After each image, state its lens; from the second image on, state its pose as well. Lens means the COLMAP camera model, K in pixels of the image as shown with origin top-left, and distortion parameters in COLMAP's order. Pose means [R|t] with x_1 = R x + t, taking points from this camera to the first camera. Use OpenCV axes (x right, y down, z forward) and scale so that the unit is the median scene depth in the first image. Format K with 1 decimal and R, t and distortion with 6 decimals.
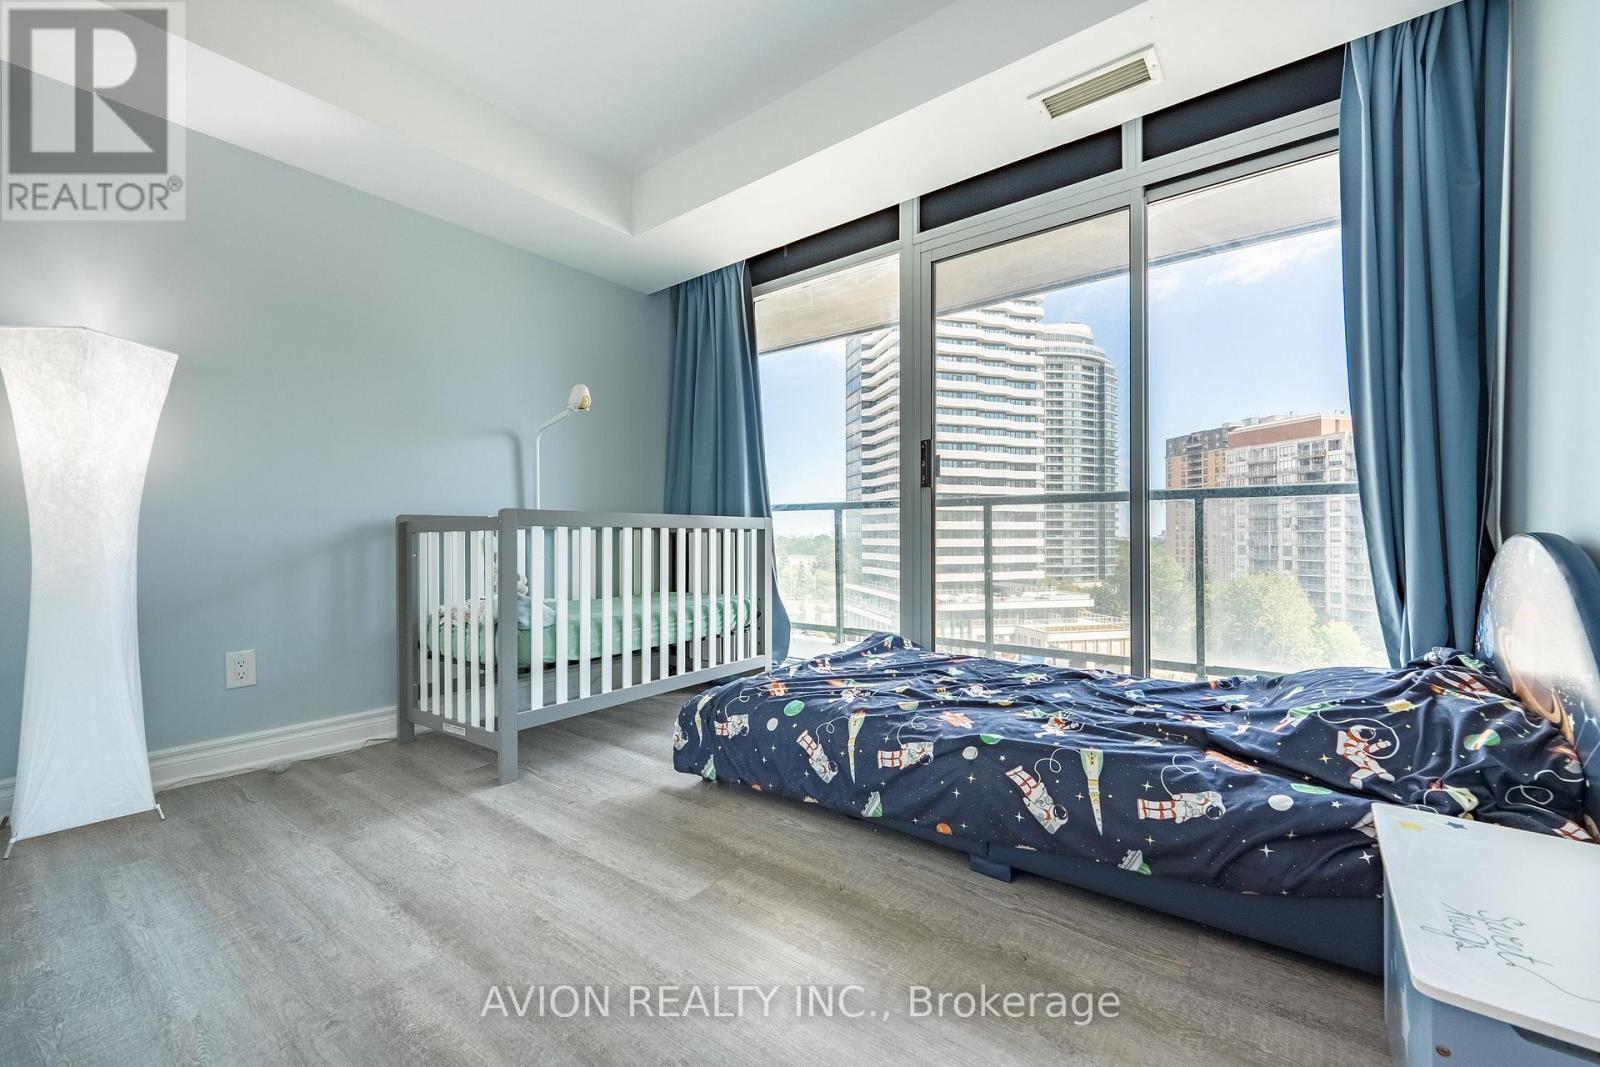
lens RADIAL K [[644.6, 0, 798.2], [0, 644.6, 534.1], [0, 0, 1]] dist [0.001905, -0.000732]
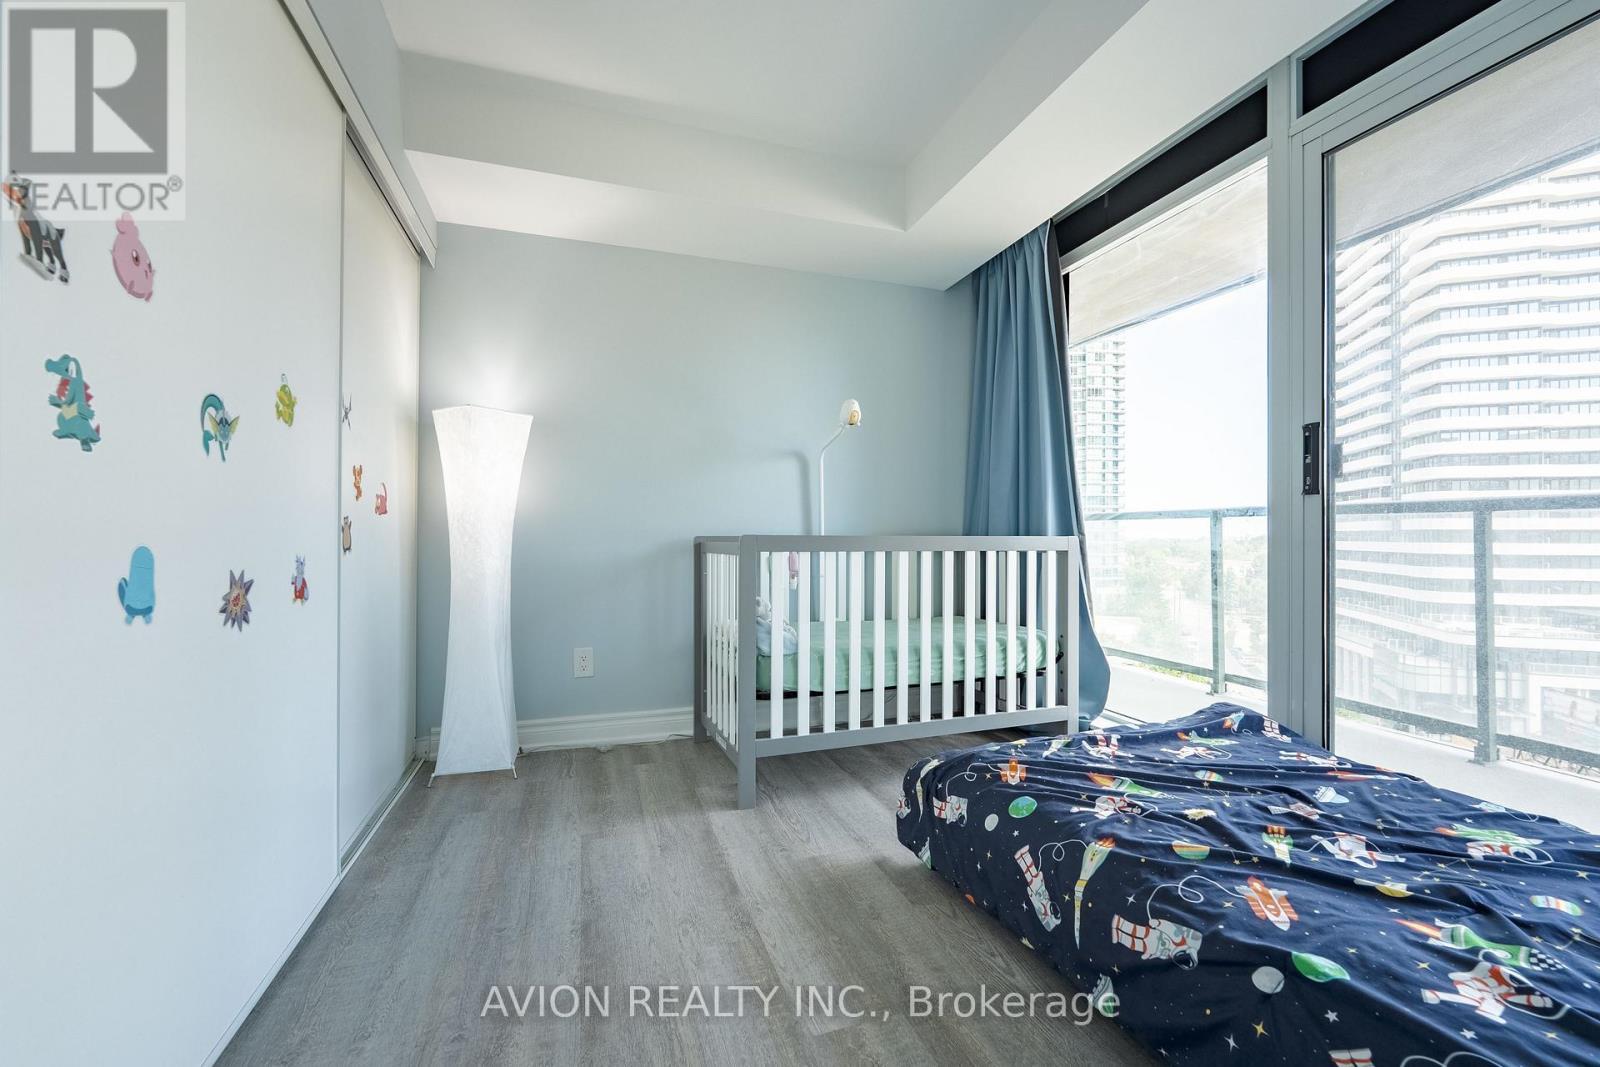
lens RADIAL K [[644.6, 0, 799.1], [0, 644.6, 532.0], [0, 0, 1]] dist [0.001905, -0.000732]
pose [[0.832761, 0.003116, -0.553623, 0.163443], [-0.003979, 0.999992, -0.000357, -0.041644], [0.553618, 0.002500, 0.832767, 0.197438]]
